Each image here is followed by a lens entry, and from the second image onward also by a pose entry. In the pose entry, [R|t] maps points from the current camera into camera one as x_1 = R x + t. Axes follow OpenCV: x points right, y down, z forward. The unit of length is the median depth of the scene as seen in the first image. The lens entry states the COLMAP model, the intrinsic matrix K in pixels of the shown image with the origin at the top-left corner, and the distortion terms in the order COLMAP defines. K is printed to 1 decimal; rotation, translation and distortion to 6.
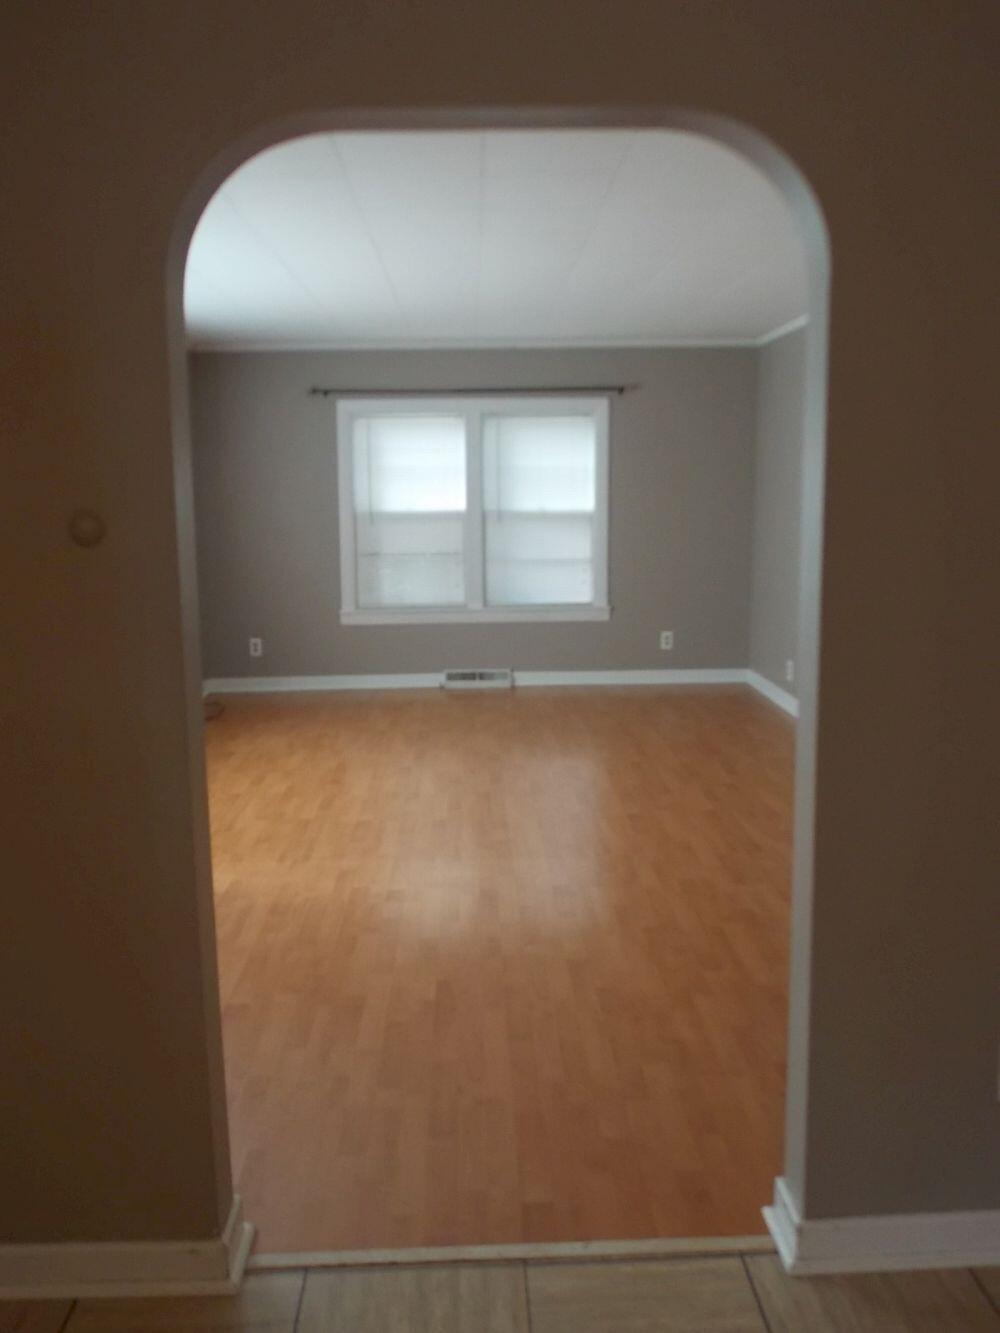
lens RADIAL K [[1076.7, 0, 476.5], [0, 1076.7, 662.3], [0, 0, 1]] dist [0.001706, -0.001228]
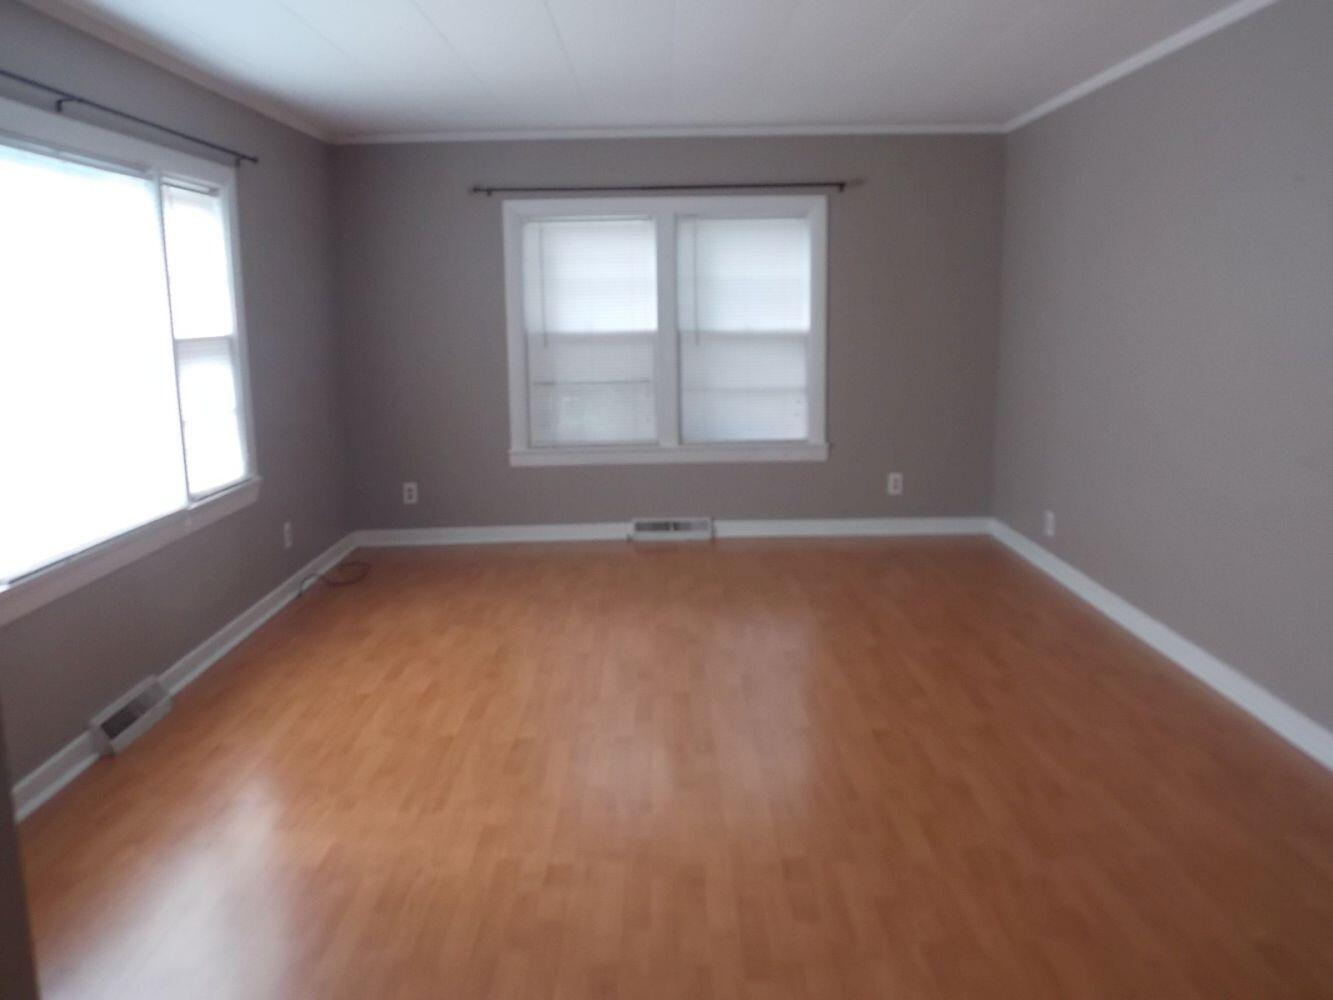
lens RADIAL K [[1051.7, 0, 666.5], [0, 1051.7, 500.0], [0, 0, 1]] dist [-0.038769, 0.001718]
pose [[0.999990, -0.004065, -0.002043, -0.001231], [0.004095, 0.999884, 0.014692, -0.021006], [0.001983, -0.014700, 0.999890, 0.179924]]
